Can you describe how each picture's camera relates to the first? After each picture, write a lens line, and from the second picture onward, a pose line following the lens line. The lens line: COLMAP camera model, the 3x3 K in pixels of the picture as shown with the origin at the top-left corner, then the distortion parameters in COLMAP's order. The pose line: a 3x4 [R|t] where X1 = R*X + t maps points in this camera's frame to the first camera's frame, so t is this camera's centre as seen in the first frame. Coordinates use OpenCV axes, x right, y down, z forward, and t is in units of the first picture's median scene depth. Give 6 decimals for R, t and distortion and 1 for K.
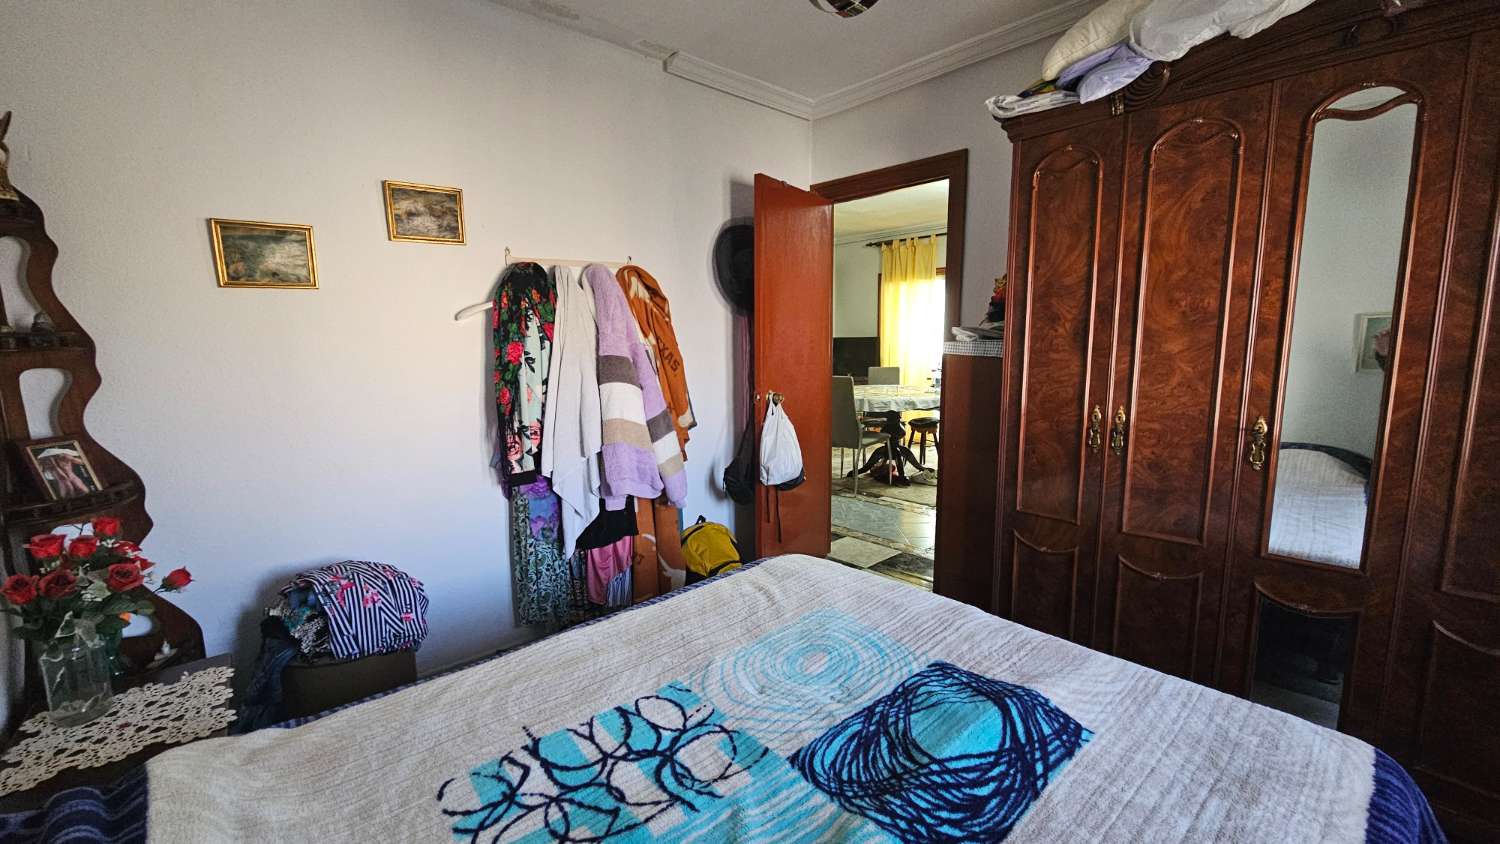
lens RADIAL K [[616.3, 0, 745.8], [0, 616.3, 425.8], [0, 0, 1]] dist [-0.000303, -0.000850]
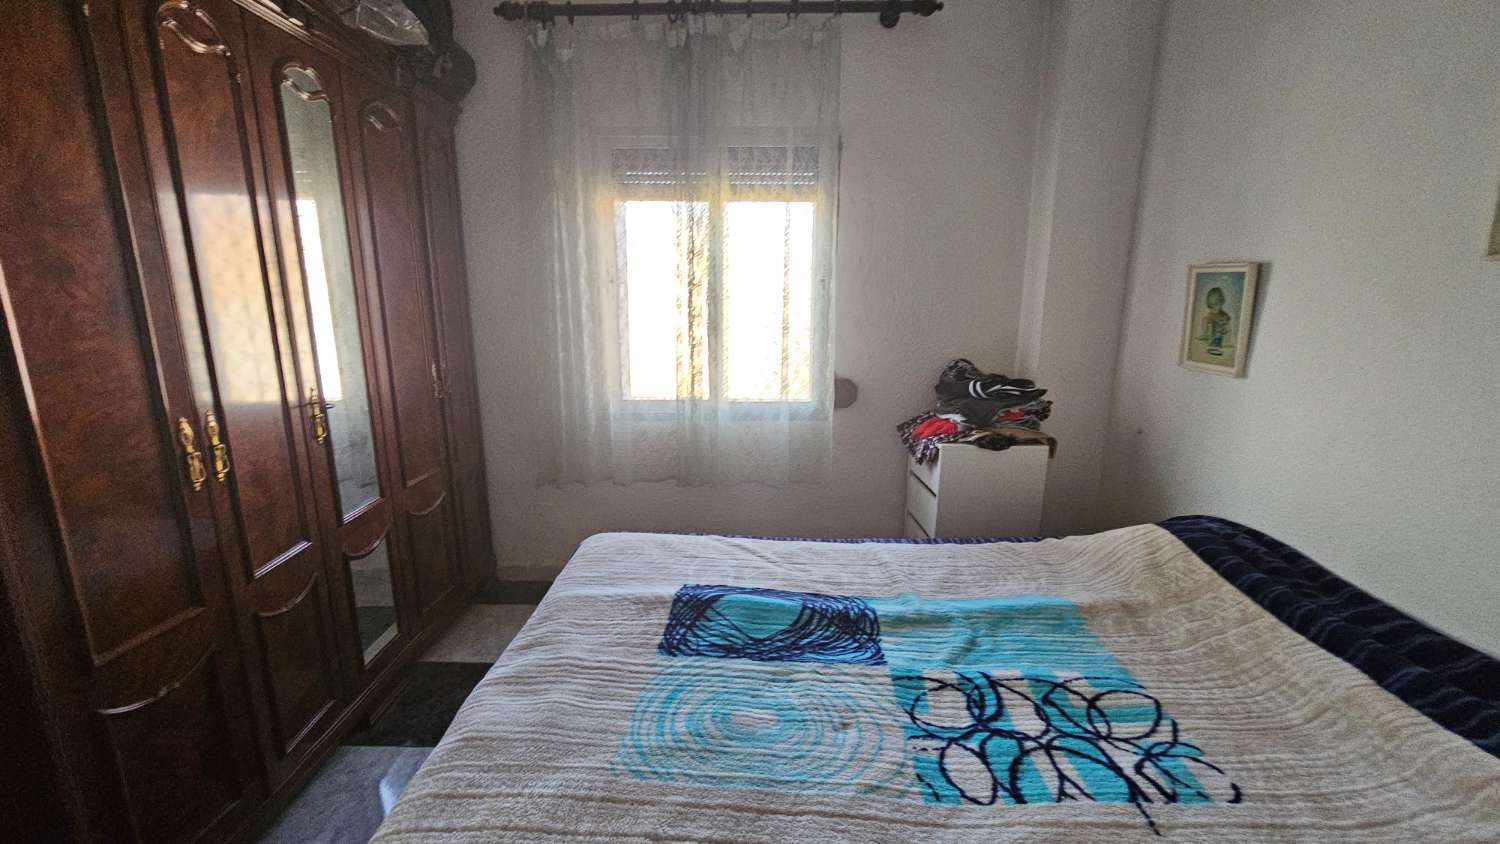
lens RADIAL K [[616.3, 0, 745.8], [0, 616.3, 425.8], [0, 0, 1]] dist [-0.000303, -0.000850]
pose [[-0.729497, -0.136913, 0.670141, -0.452169], [0.098829, 0.948381, 0.301341, -0.271019], [-0.676806, 0.286057, -0.678310, 1.798081]]
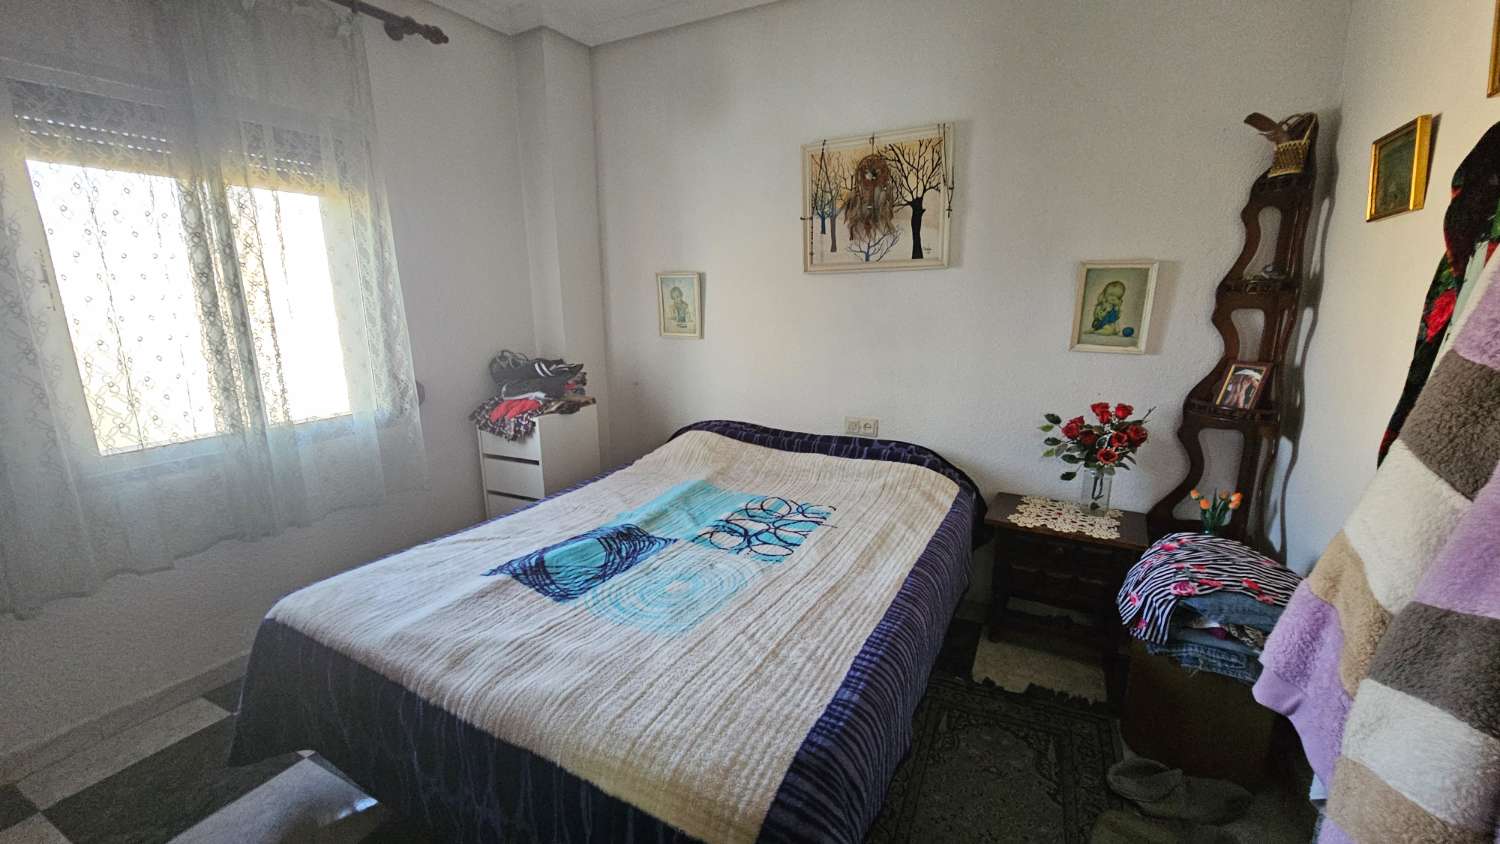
lens RADIAL K [[612.9, 0, 743.0], [0, 612.9, 427.3], [0, 0, 1]] dist [-0.000955, -0.000082]
pose [[-0.942748, 0.094438, -0.319855, 0.415014], [-0.023151, 0.938225, 0.345250, -0.363126], [0.332700, 0.332889, -0.882324, 2.431870]]
